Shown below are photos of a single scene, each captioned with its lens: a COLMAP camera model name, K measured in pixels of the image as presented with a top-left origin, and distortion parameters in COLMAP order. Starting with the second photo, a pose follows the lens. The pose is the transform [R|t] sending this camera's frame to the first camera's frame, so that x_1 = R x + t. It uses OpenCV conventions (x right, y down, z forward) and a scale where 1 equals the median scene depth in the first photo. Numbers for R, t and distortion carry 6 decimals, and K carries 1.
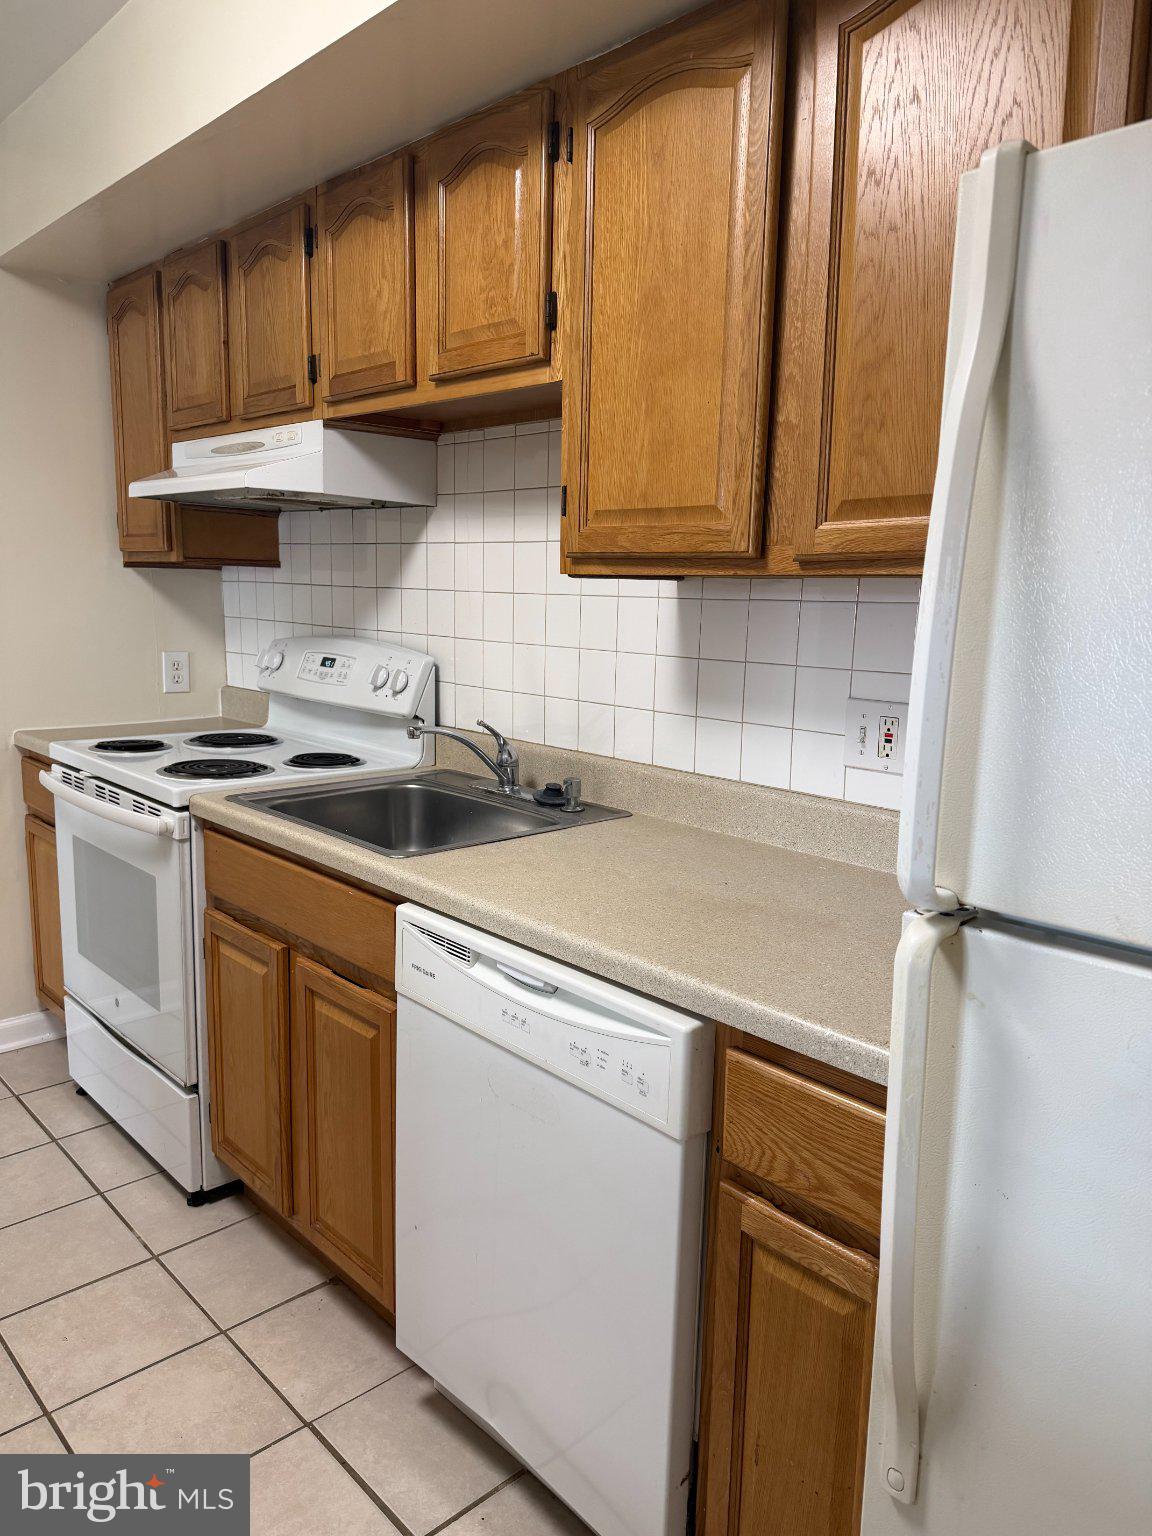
lens RADIAL K [[1091.0, 0, 579.7], [0, 1091.0, 776.0], [0, 0, 1]] dist [0.141764, -0.211528]
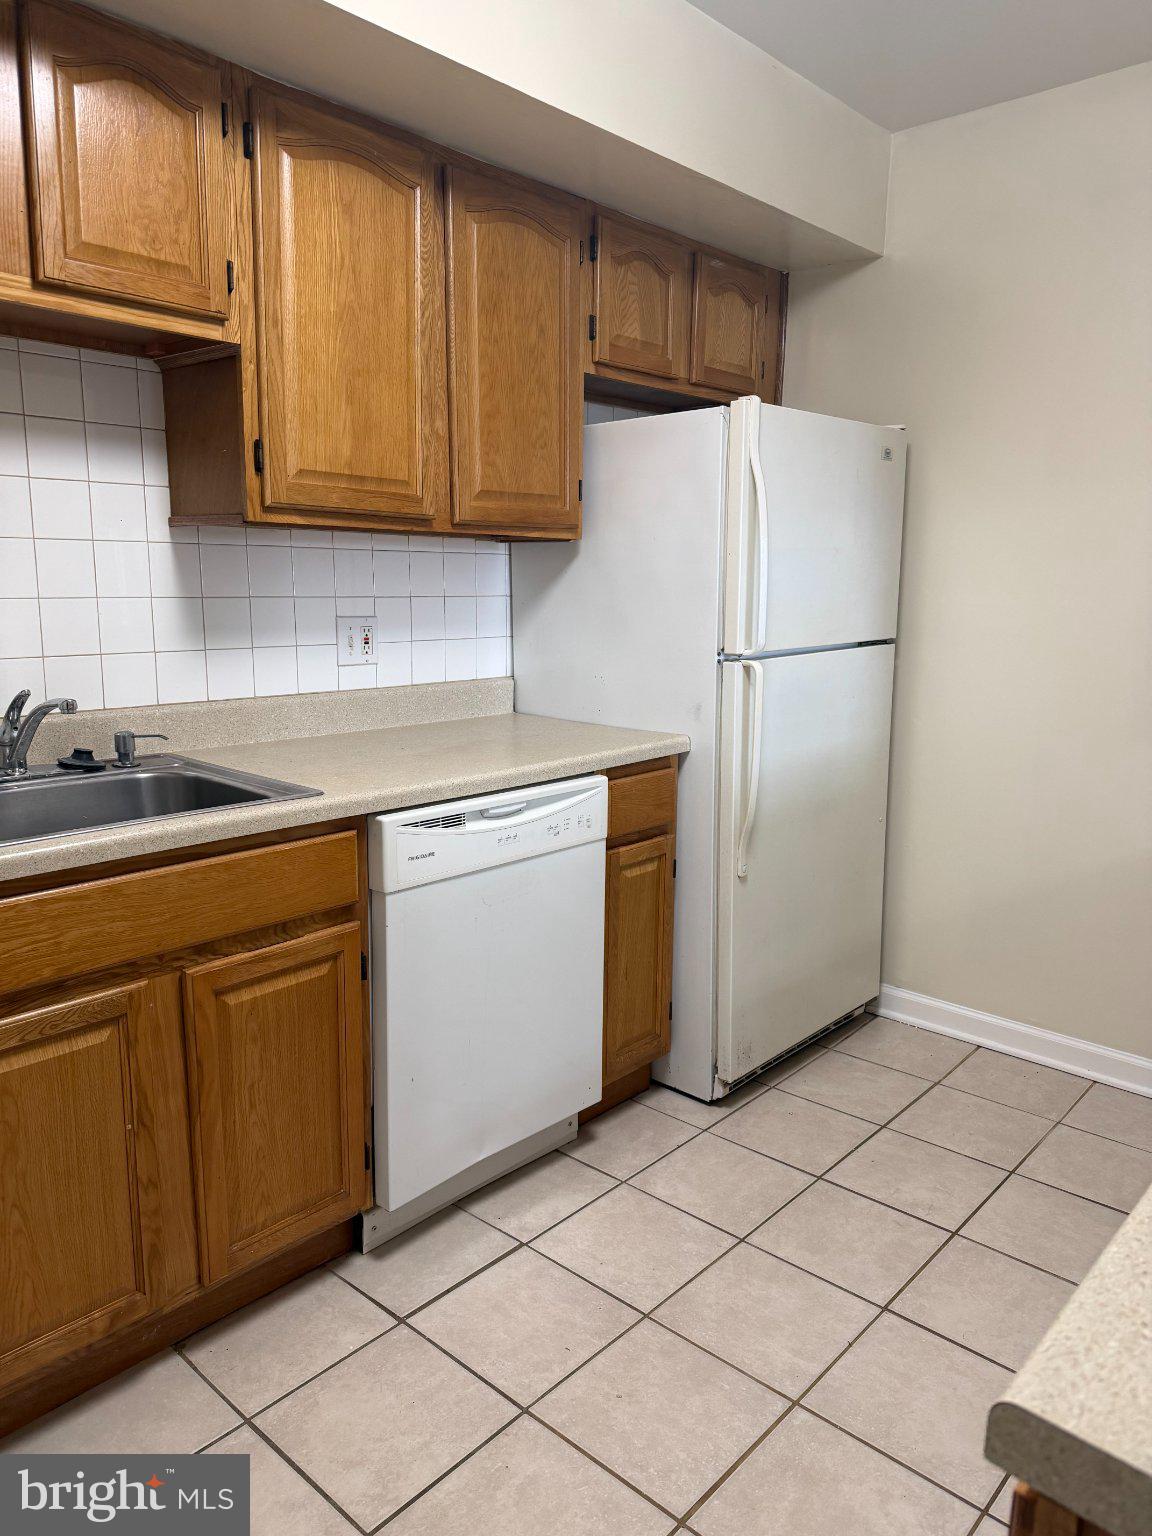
lens RADIAL K [[1091.0, 0, 579.7], [0, 1091.0, 776.0], [0, 0, 1]] dist [0.141764, -0.211528]
pose [[-0.101559, -0.199458, 0.974629, -1.269246], [0.156940, 0.964215, 0.213680, -0.133557], [-0.982372, 0.174660, -0.066622, 0.858151]]
